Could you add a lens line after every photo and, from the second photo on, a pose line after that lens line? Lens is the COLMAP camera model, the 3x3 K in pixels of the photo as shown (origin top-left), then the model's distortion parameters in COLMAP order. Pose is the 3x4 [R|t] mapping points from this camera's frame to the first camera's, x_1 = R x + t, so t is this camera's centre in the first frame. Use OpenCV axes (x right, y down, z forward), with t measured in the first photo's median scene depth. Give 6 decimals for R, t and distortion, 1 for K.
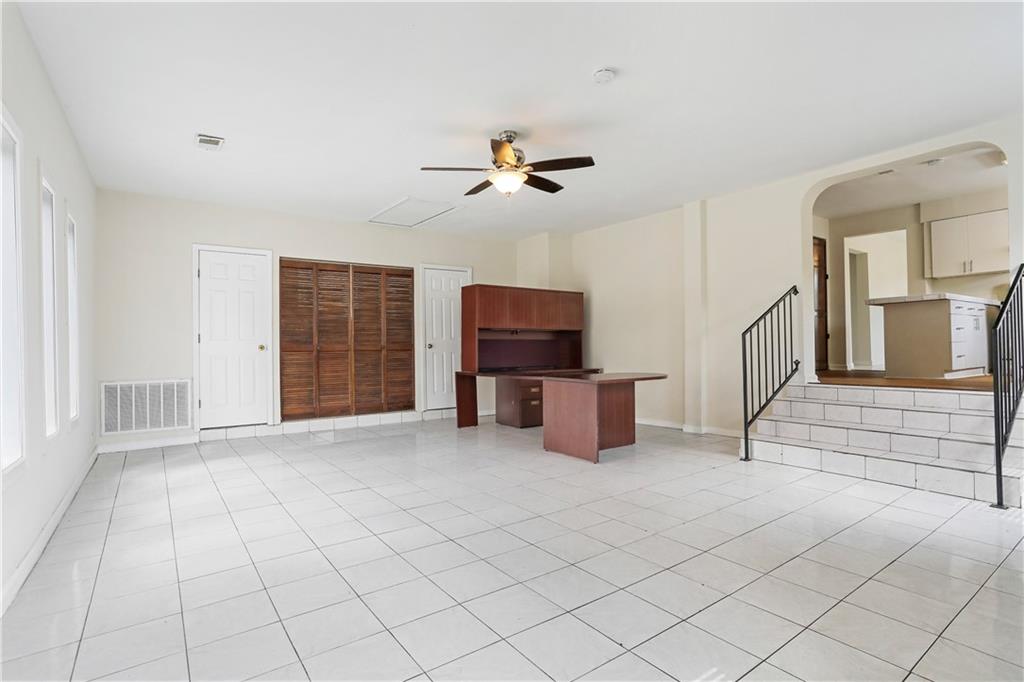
lens RADIAL K [[515.5, 0, 507.8], [0, 515.5, 341.0], [0, 0, 1]] dist [-0.003080, 0.000013]
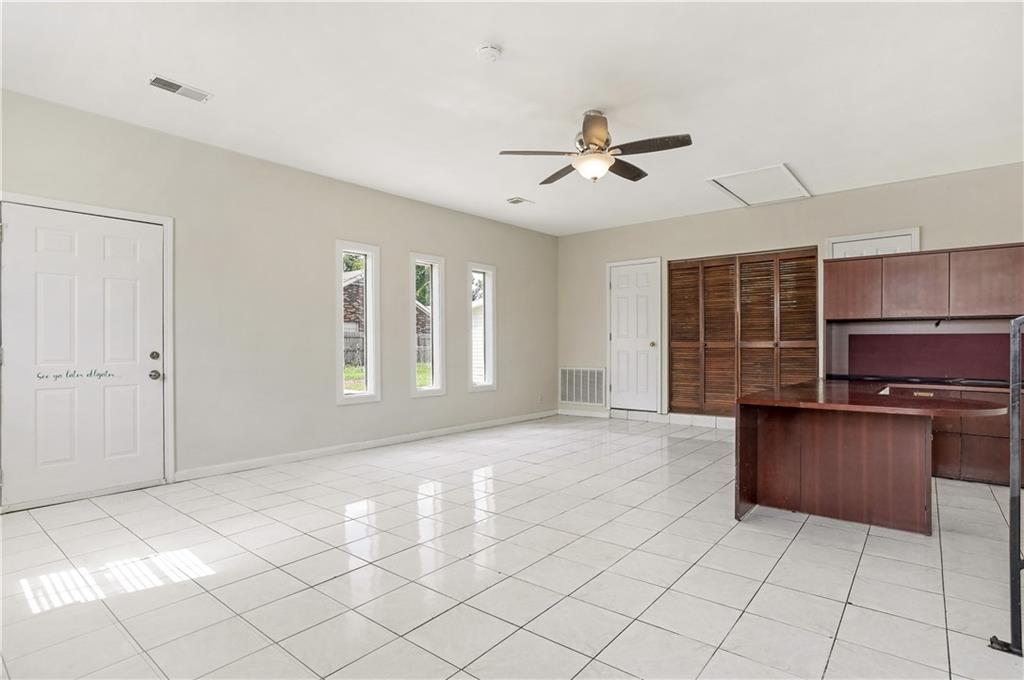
lens RADIAL K [[515.5, 0, 510.3], [0, 515.5, 345.0], [0, 0, 1]] dist [-0.003080, 0.000013]
pose [[0.297520, 0.006472, -0.954694, 0.485867], [0.006394, 0.999941, 0.008772, 0.002335], [0.954694, -0.008714, 0.297462, 0.342536]]
